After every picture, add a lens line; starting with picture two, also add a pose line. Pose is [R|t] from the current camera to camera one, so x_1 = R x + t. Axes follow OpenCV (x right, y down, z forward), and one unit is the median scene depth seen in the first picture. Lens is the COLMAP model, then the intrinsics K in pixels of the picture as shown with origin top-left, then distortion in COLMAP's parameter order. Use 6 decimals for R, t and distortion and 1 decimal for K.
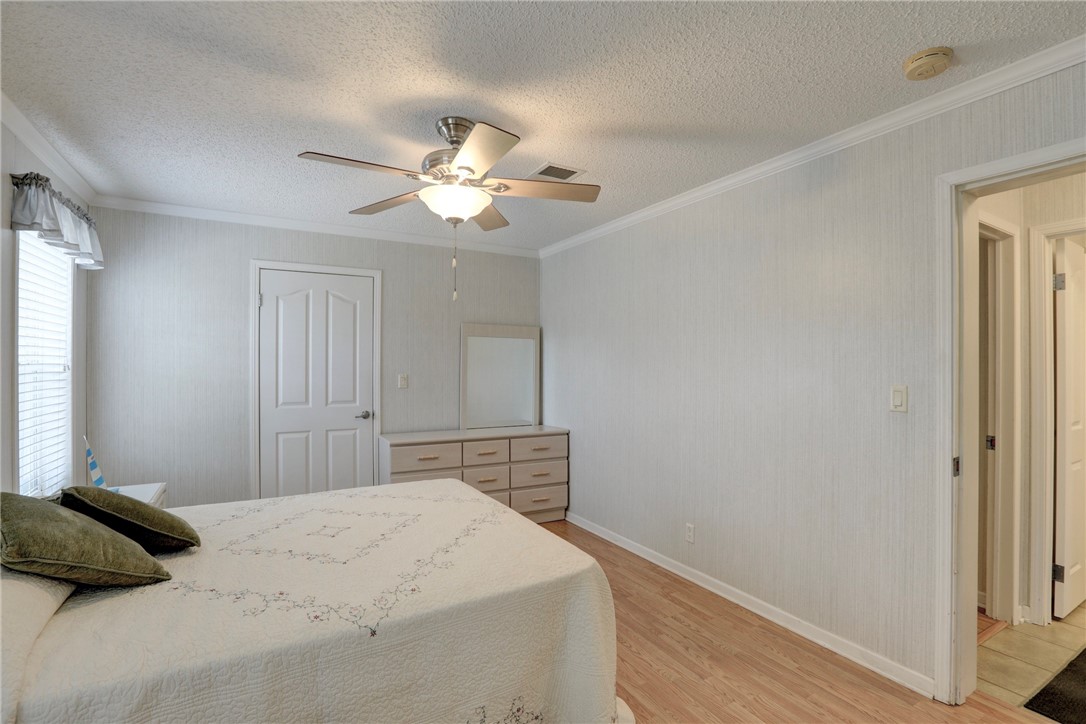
lens RADIAL K [[497.6, 0, 540.1], [0, 497.6, 364.9], [0, 0, 1]] dist [-0.031524, 0.000763]
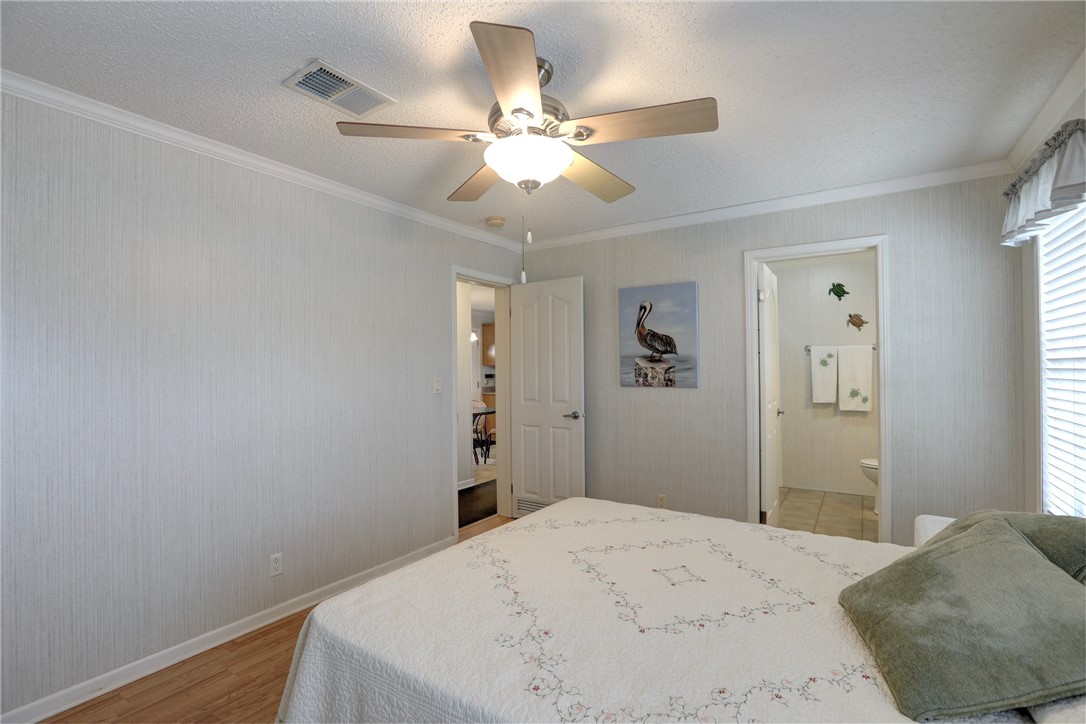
lens RADIAL K [[497.6, 0, 540.1], [0, 497.6, 364.9], [0, 0, 1]] dist [-0.031524, 0.000763]
pose [[-0.453353, 0.007203, 0.891302, -0.896196], [0.001997, 0.999973, -0.007065, 0.008613], [-0.891329, -0.001423, -0.453355, 1.351894]]
